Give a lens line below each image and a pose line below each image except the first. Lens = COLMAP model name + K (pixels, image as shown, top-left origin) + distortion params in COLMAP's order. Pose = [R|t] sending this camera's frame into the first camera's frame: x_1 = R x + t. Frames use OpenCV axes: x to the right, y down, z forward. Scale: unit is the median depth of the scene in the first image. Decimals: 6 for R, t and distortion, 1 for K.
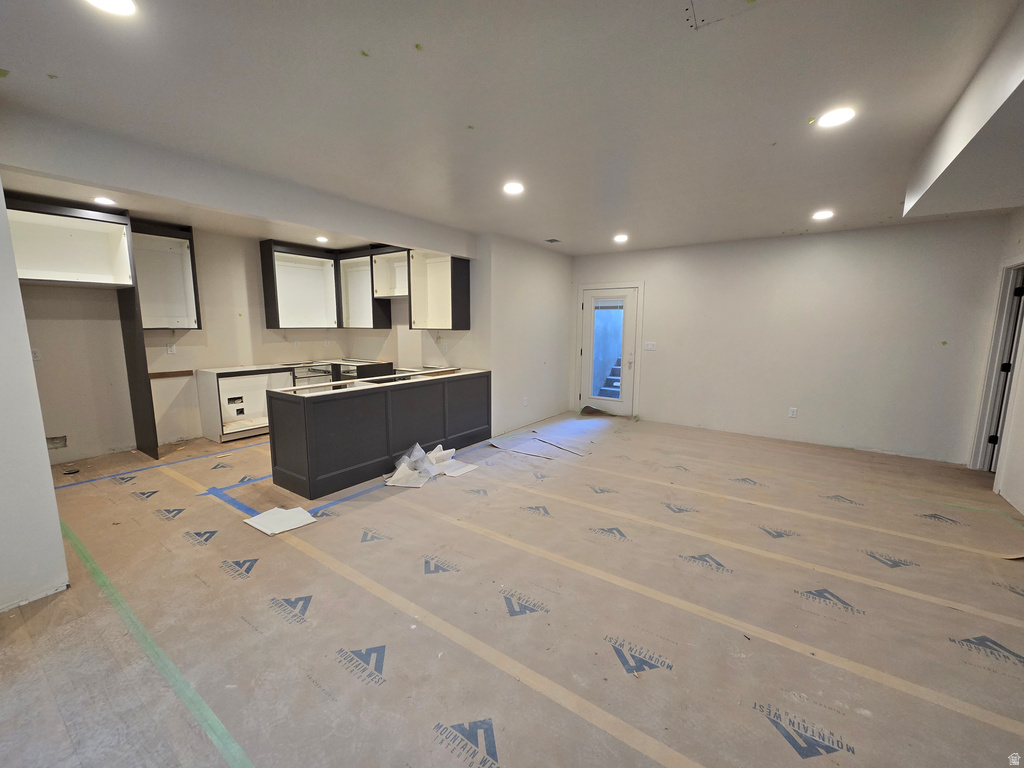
lens RADIAL K [[419.1, 0, 512.0], [0, 419.1, 384.1], [0, 0, 1]] dist [-0.002807, 0.001431]
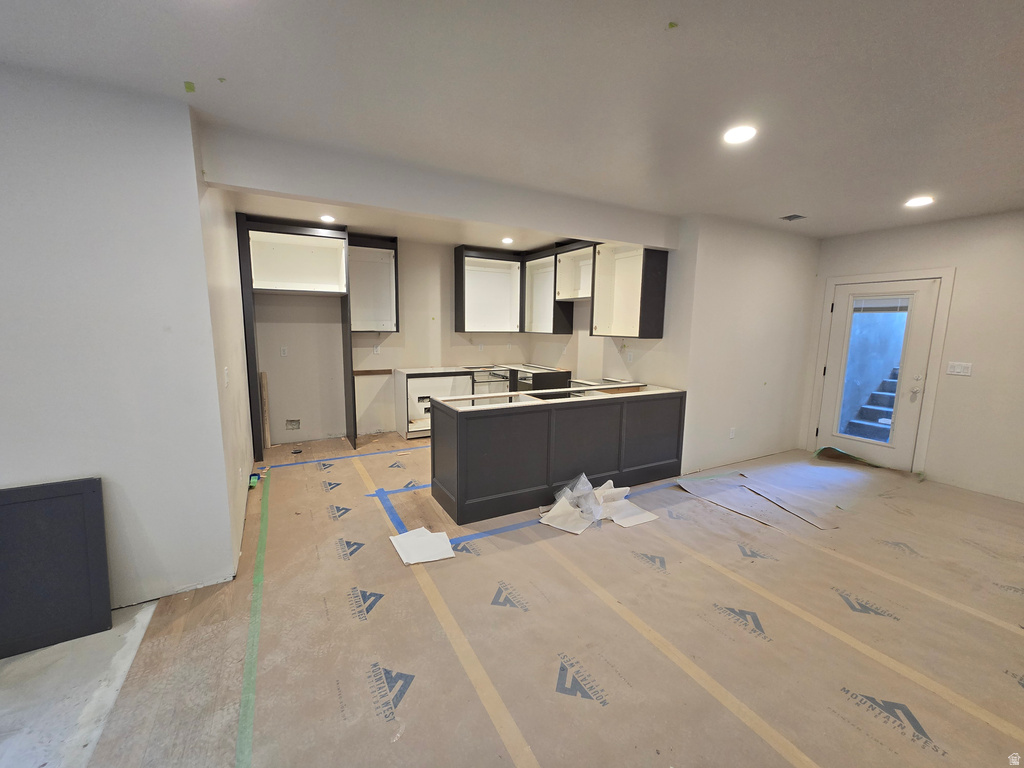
lens RADIAL K [[419.1, 0, 510.9], [0, 419.1, 383.7], [0, 0, 1]] dist [-0.002807, 0.001431]
pose [[0.896178, 0.069903, -0.438153, -0.002459], [-0.072956, 0.997286, 0.009885, -0.034441], [0.437655, 0.023107, 0.898846, 0.177862]]
